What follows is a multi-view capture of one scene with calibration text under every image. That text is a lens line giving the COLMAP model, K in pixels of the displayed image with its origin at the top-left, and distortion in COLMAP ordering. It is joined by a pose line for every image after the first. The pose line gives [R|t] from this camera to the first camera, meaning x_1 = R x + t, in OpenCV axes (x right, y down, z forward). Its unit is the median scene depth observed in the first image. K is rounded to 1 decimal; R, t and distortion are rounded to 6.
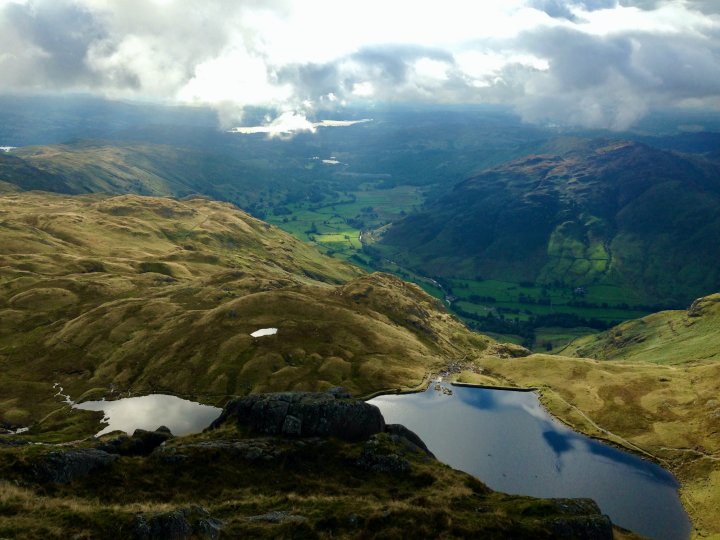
lens RADIAL K [[672.4, 0, 355.9], [0, 672.4, 257.5], [0, 0, 1]] dist [0.131327, -0.154954]
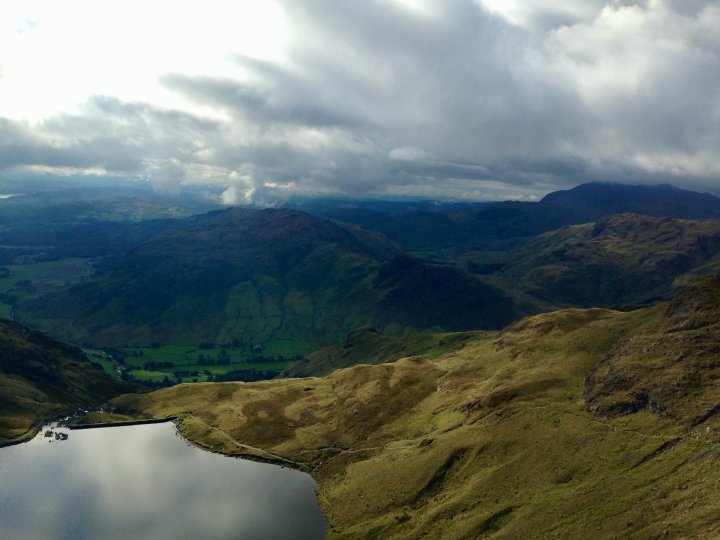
lens RADIAL K [[644.9, 0, 358.3], [0, 644.9, 282.2], [0, 0, 1]] dist [0.116836, -0.134399]
pose [[0.903029, -0.038980, 0.427808, 0.093026], [0.084420, 0.992558, -0.087758, 0.084778], [-0.421203, 0.115364, 0.899599, 0.094337]]
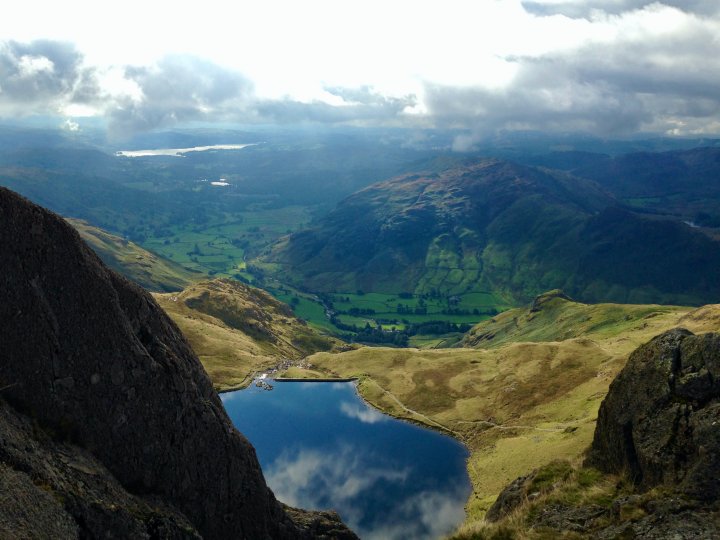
lens RADIAL K [[669.8, 0, 375.9], [0, 669.8, 269.2], [0, 0, 1]] dist [0.129527, -0.159747]
pose [[0.989726, -0.035329, 0.138546, 0.118652], [0.039242, 0.998901, -0.025614, 0.041850], [-0.137489, 0.030788, 0.990025, -0.005428]]
